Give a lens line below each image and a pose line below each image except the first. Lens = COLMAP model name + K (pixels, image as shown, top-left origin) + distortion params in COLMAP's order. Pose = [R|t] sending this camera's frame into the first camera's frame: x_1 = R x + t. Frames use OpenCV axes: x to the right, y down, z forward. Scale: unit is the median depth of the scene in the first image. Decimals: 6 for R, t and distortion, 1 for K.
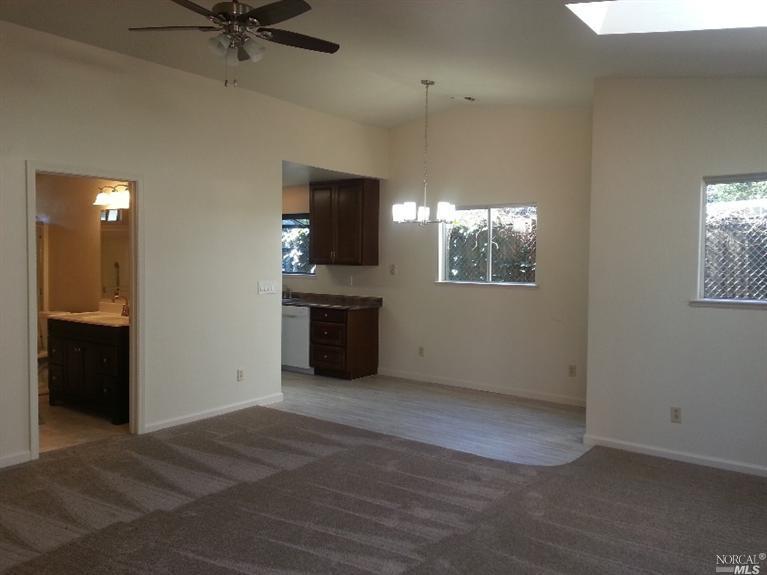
lens RADIAL K [[616.1, 0, 383.5], [0, 616.1, 287.5], [0, 0, 1]] dist [0.111328, -0.142009]
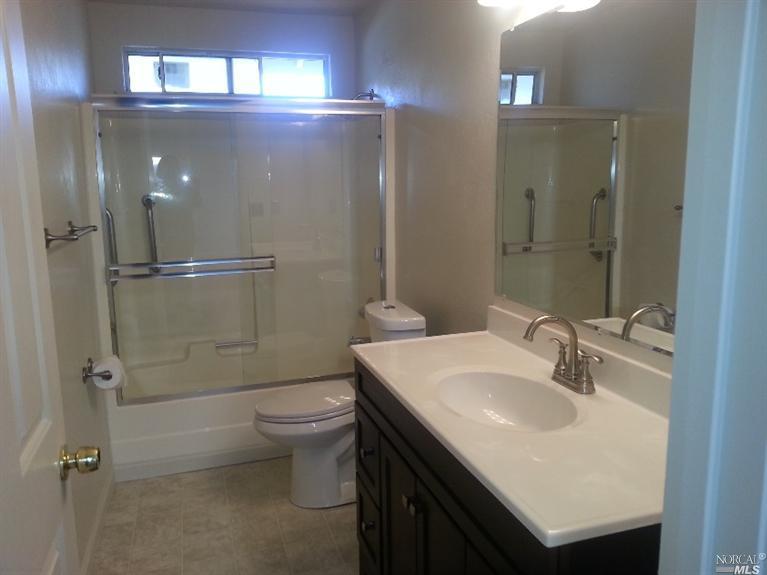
lens RADIAL K [[616.1, 0, 383.5], [0, 616.1, 287.5], [0, 0, 1]] dist [0.111328, -0.142009]
pose [[0.813487, 0.054188, -0.579053, -0.251702], [0.021441, 0.992179, 0.122969, -0.026990], [0.581188, -0.112449, 0.805963, 0.574685]]
